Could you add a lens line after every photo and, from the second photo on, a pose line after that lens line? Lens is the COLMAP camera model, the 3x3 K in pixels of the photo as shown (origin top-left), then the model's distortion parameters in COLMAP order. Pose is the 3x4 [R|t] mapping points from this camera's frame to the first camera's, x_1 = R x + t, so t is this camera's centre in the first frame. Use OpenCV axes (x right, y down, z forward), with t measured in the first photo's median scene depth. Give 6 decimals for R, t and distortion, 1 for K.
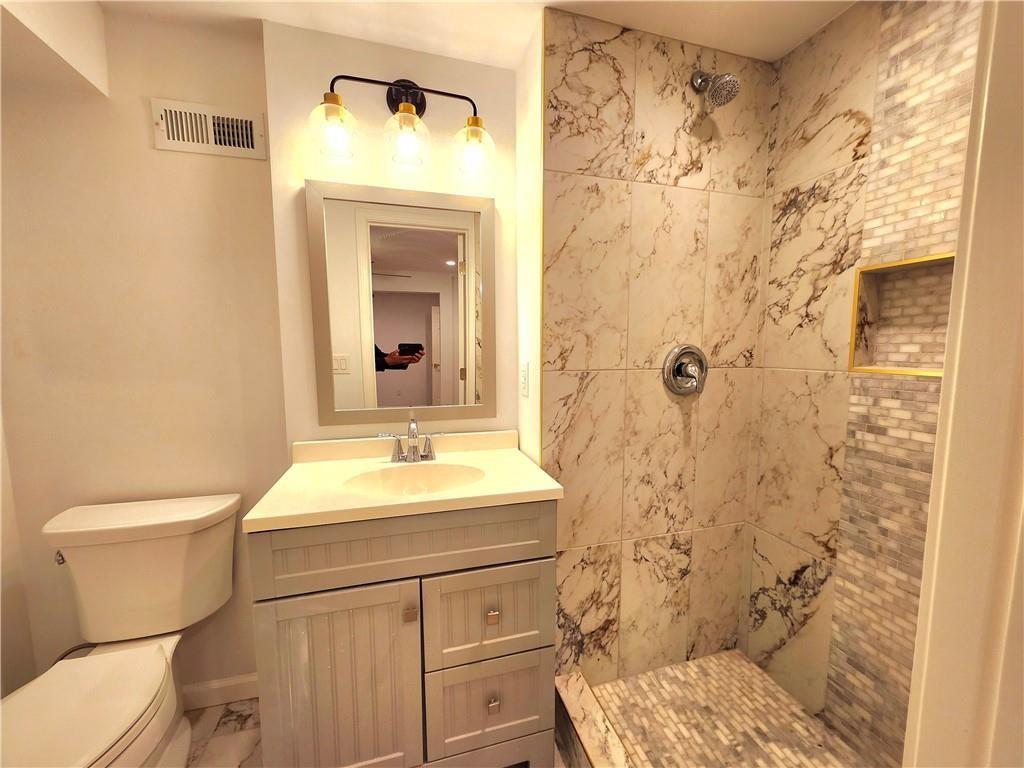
lens RADIAL K [[401.3, 0, 516.2], [0, 401.3, 390.2], [0, 0, 1]] dist [0.001207, 0.000276]
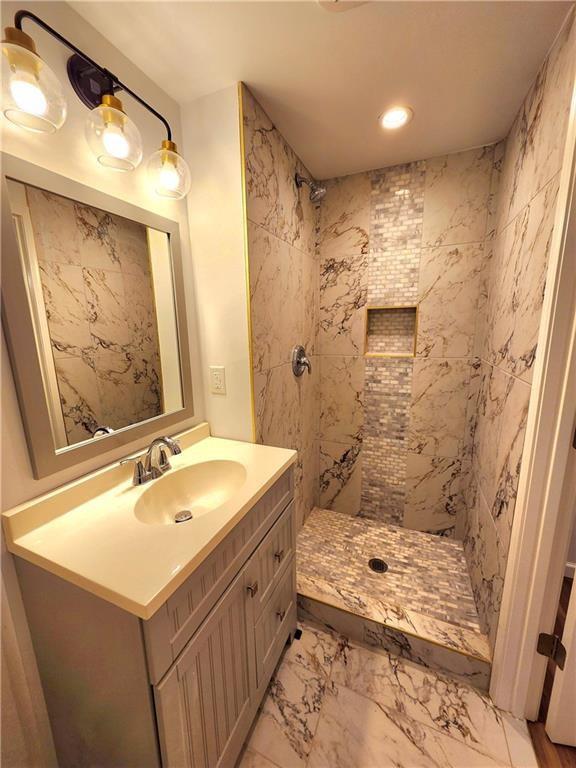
lens RADIAL K [[300.2, 0, 284.8], [0, 300.2, 386.2], [0, 0, 1]] dist [0.002700, -0.000756]
pose [[0.643329, -0.161989, 0.748256, -0.622034], [0.097920, 0.986742, 0.129429, -0.126994], [-0.759302, -0.009996, 0.650662, 0.265522]]
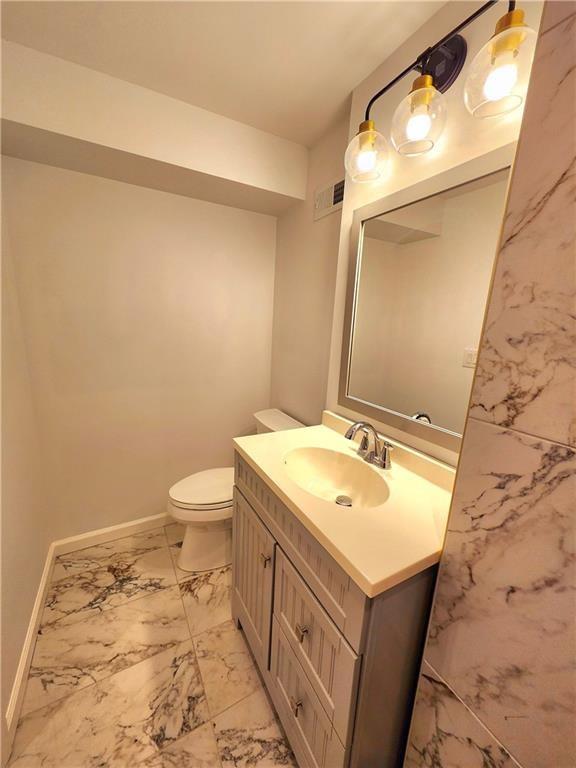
lens RADIAL K [[299.9, 0, 279.1], [0, 299.9, 386.4], [0, 0, 1]] dist [0.003007, 0.000179]
pose [[0.213368, 0.219001, -0.952110, 0.433524], [-0.142824, 0.971074, 0.191356, -0.139384], [0.966476, 0.095155, 0.238475, 0.602699]]
